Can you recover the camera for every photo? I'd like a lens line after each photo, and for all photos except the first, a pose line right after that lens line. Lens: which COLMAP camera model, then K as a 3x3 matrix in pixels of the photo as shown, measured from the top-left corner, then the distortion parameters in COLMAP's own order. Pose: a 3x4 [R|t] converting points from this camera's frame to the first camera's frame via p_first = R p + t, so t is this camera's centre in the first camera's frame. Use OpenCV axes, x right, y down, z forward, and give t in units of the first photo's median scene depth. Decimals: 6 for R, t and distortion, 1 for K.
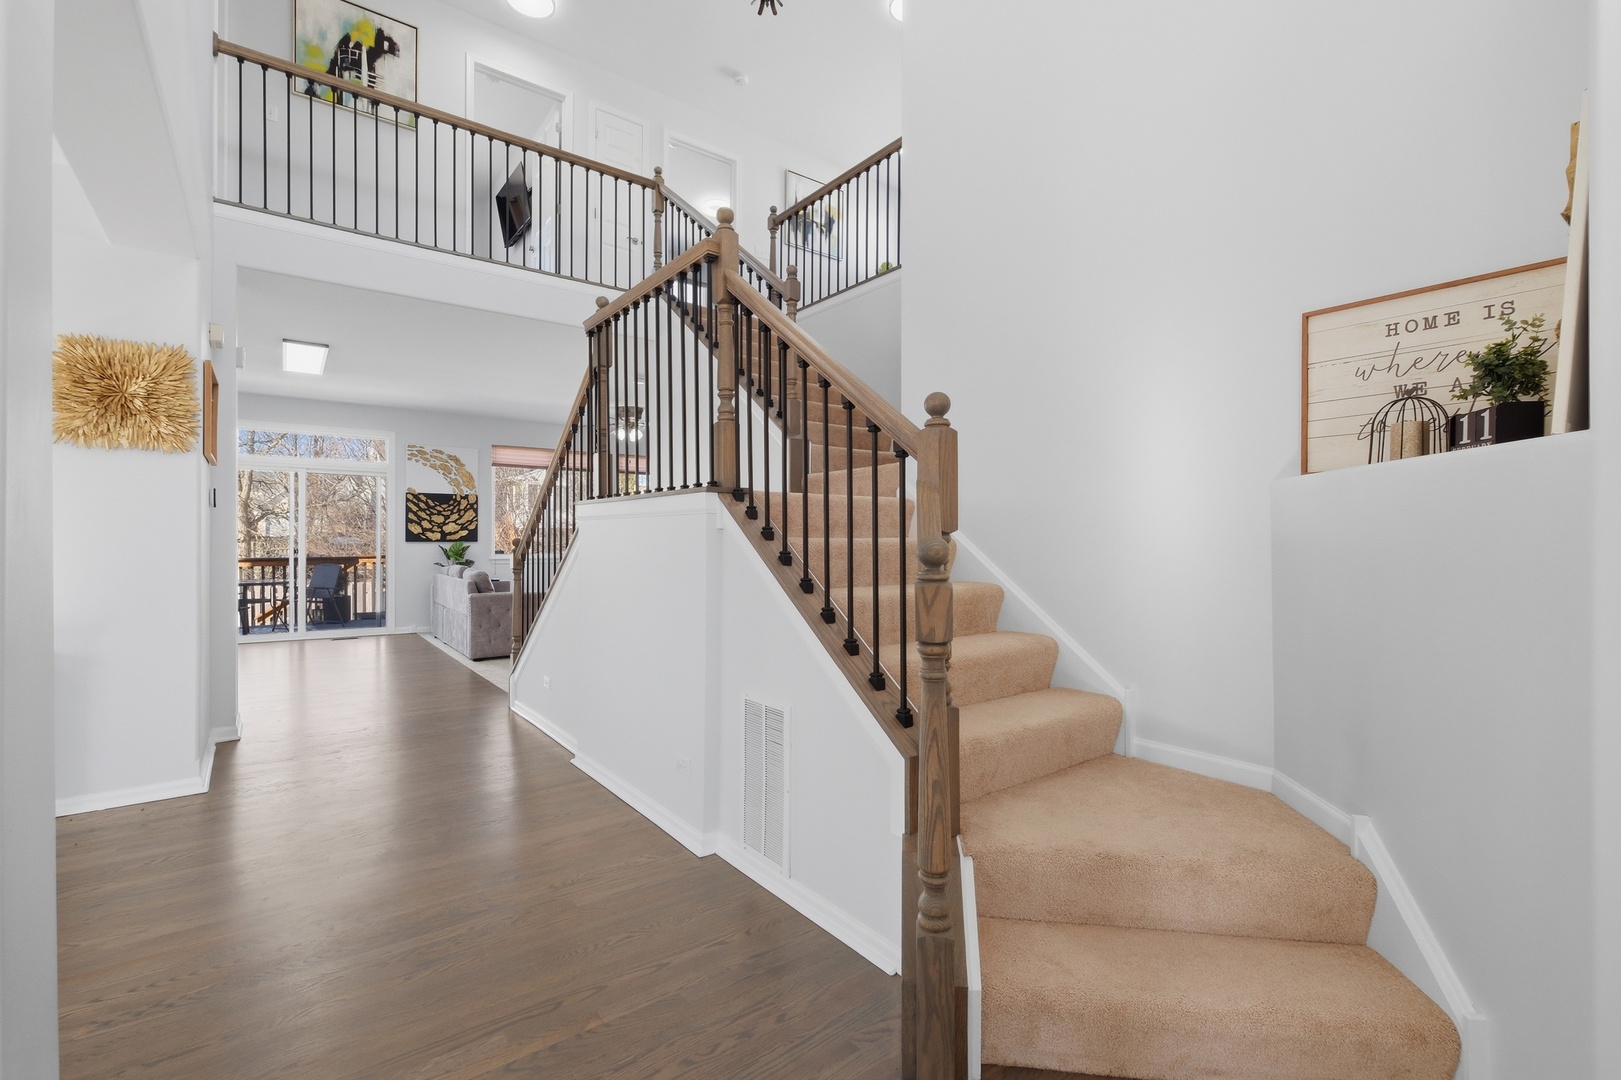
lens RADIAL K [[722.8, 0, 807.2], [0, 722.8, 531.1], [0, 0, 1]] dist [-0.002219, 0.000287]
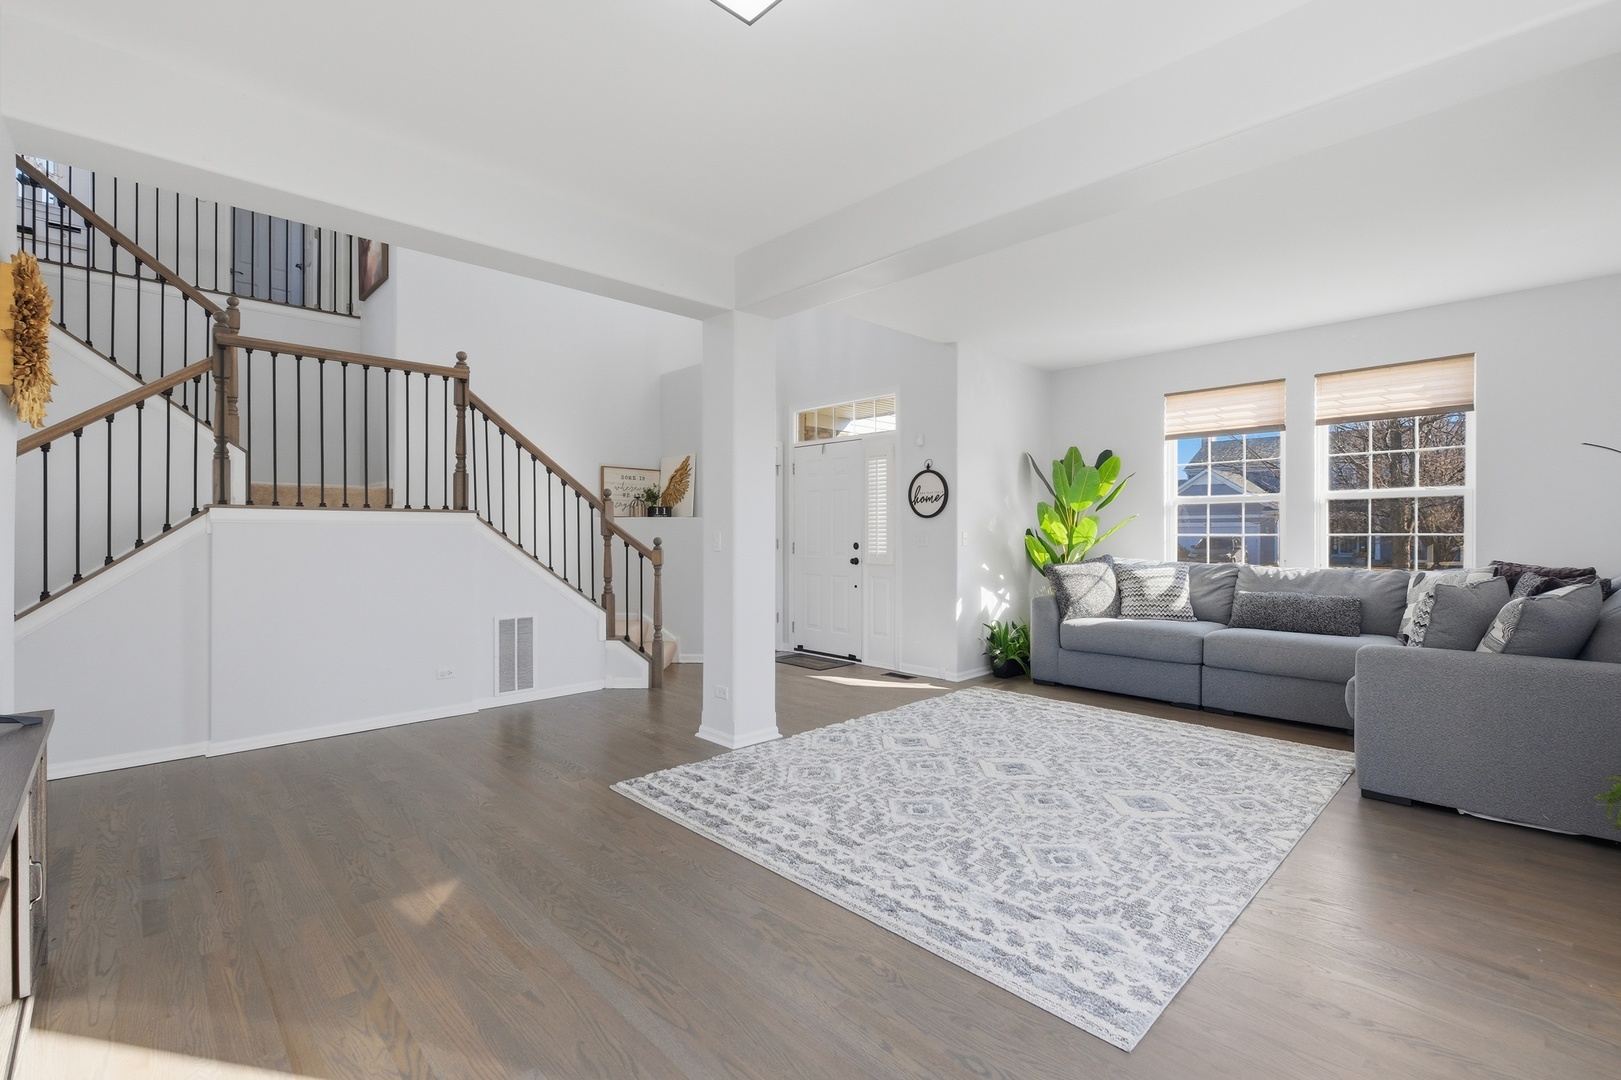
lens RADIAL K [[722.8, 0, 821.1], [0, 722.8, 527.7], [0, 0, 1]] dist [-0.002219, 0.000287]
pose [[-0.138774, 0.004810, 0.990312, -2.601451], [-0.010888, 0.999920, -0.006382, -0.019793], [-0.990264, -0.011668, -0.138711, 0.486457]]
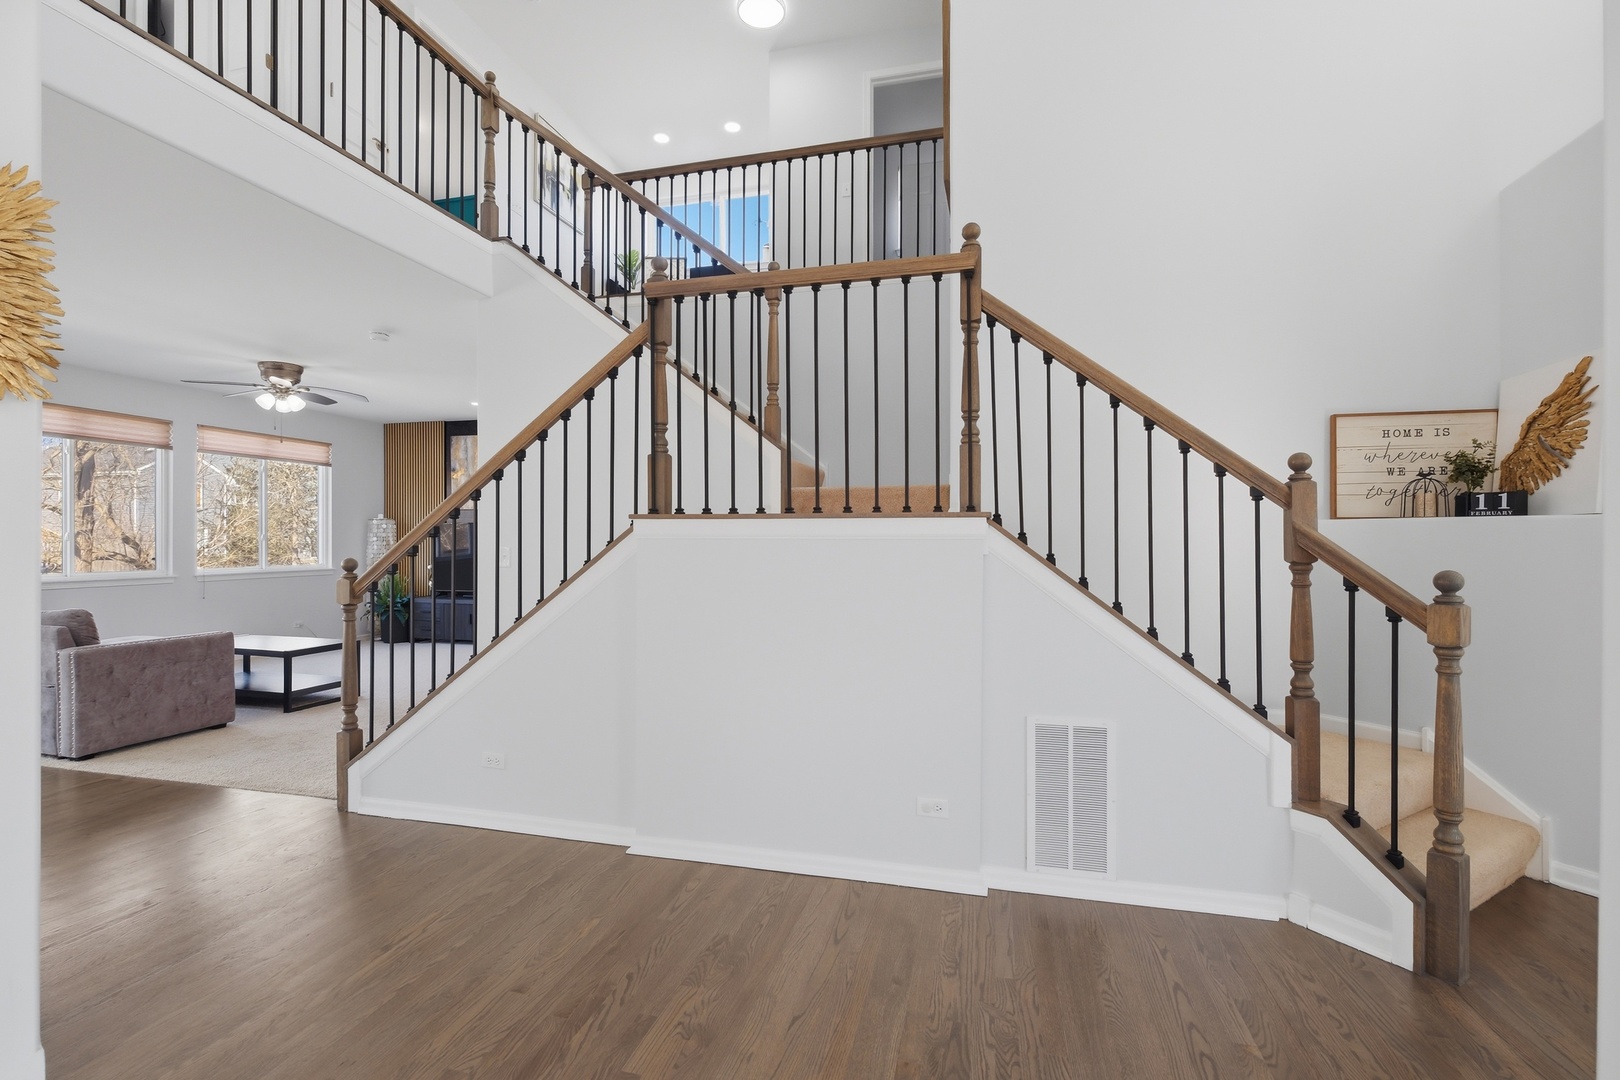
lens RADIAL K [[722.4, 0, 820.0], [0, 722.4, 538.3], [0, 0, 1]] dist [-0.002219, 0.000287]
pose [[0.777170, -0.004279, 0.629276, -1.153598], [-0.005758, 0.999887, 0.013909, -0.049972], [-0.629264, -0.014433, 0.777057, 0.487857]]
